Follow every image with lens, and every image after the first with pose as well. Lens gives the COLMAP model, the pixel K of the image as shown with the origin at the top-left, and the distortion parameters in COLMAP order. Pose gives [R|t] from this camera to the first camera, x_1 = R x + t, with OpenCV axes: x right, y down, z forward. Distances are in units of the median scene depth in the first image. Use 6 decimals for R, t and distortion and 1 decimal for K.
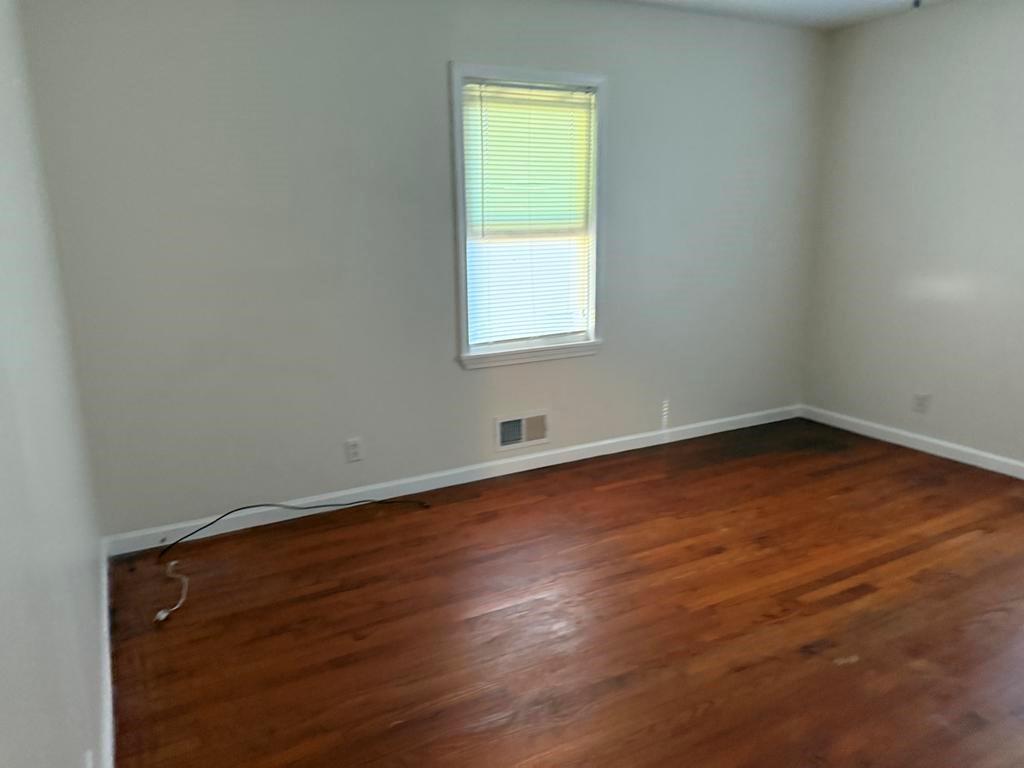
lens RADIAL K [[722.9, 0, 512.0], [0, 722.9, 384.0], [0, 0, 1]] dist [-0.002231, -0.002015]
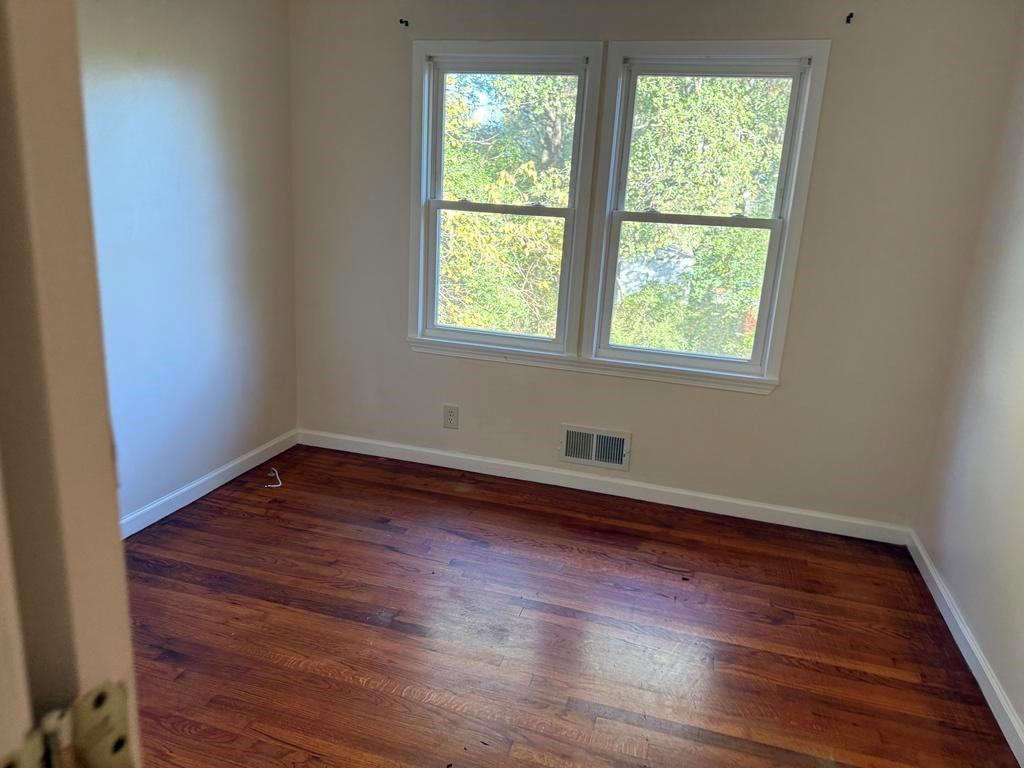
lens RADIAL K [[722.9, 0, 512.0], [0, 722.9, 384.0], [0, 0, 1]] dist [-0.002231, -0.002015]
pose [[0.697256, 0.234034, -0.677541, 0.545969], [-0.229089, 0.968385, 0.098740, -0.079809], [0.679229, 0.086370, 0.728826, 0.258208]]
